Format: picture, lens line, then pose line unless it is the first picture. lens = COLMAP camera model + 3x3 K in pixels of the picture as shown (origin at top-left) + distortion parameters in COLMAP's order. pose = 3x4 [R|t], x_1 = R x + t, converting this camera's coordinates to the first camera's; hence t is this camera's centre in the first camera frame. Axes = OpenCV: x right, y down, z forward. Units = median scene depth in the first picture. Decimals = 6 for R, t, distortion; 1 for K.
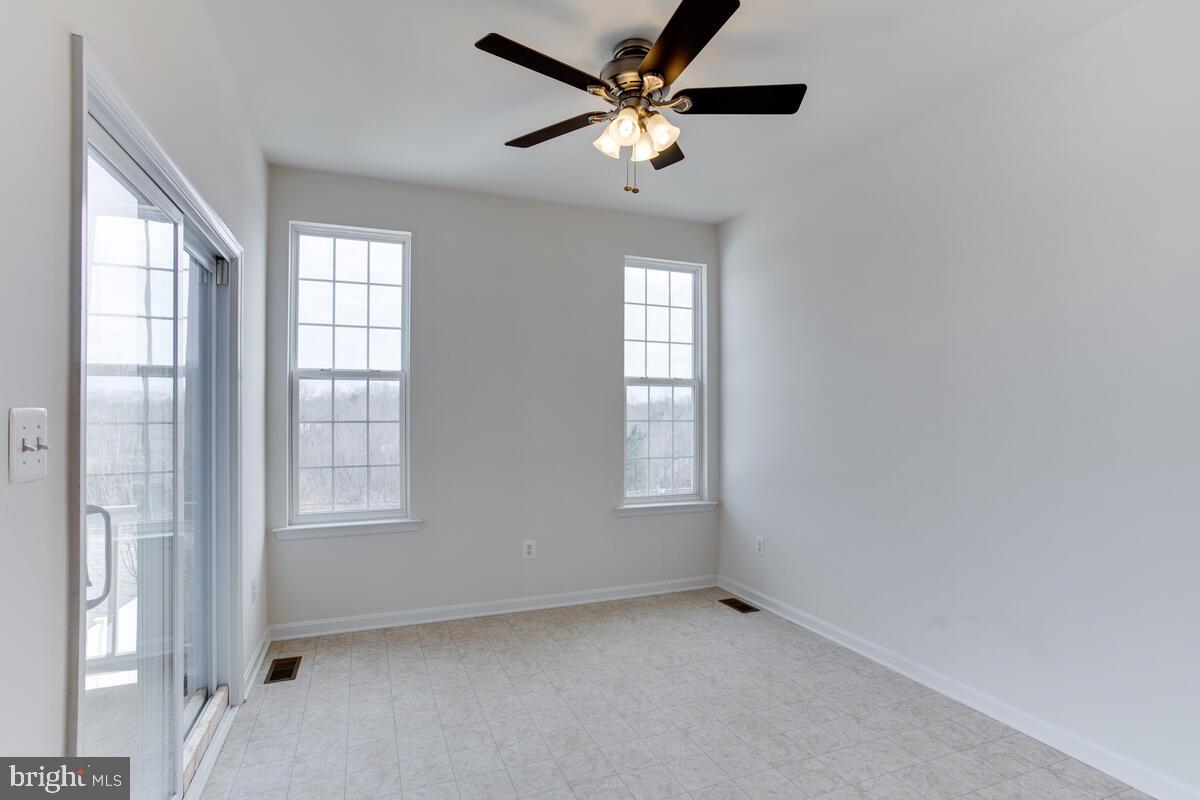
lens RADIAL K [[598.5, 0, 583.5], [0, 598.5, 400.5], [0, 0, 1]] dist [-0.003755, 0.035289]
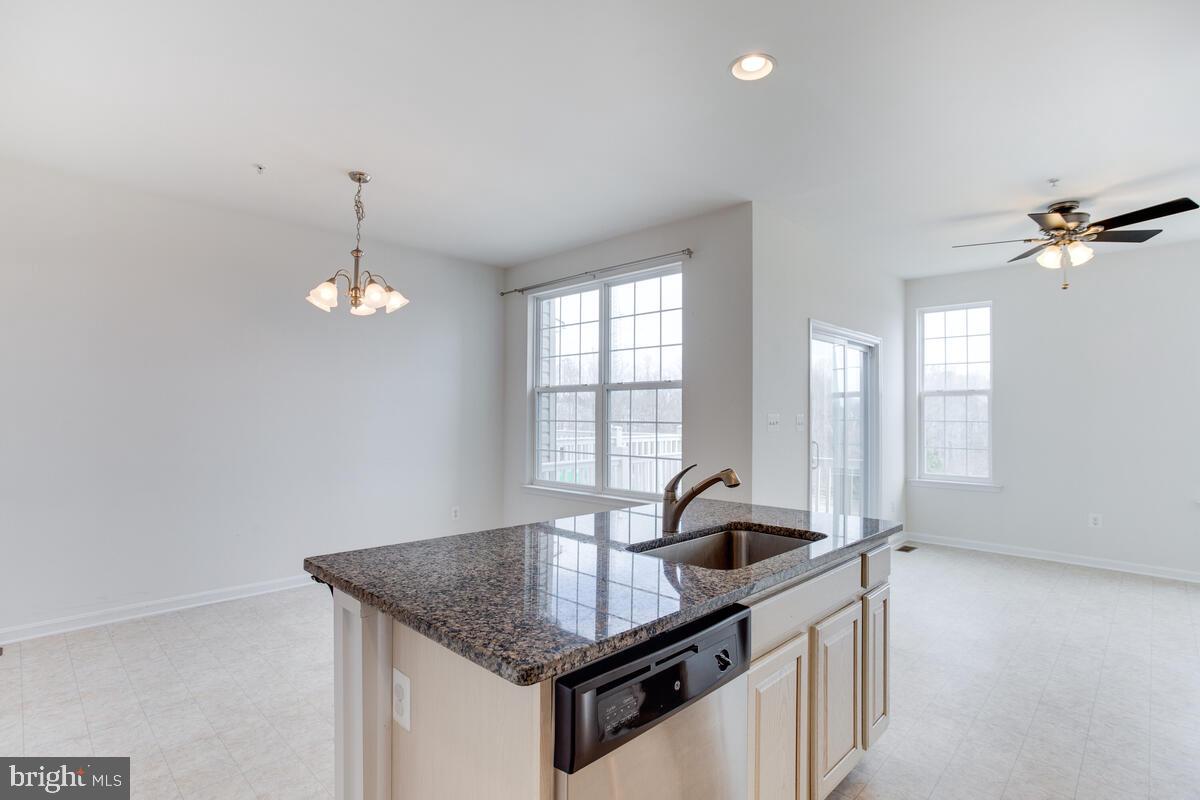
lens RADIAL K [[590.2, 0, 602.6], [0, 590.2, 398.3], [0, 0, 1]] dist [-0.060924, 0.032595]
pose [[0.446075, -0.020267, -0.894766, 0.603897], [0.012048, 0.999789, -0.016640, -0.015232], [0.894914, -0.003358, 0.446225, -0.577673]]
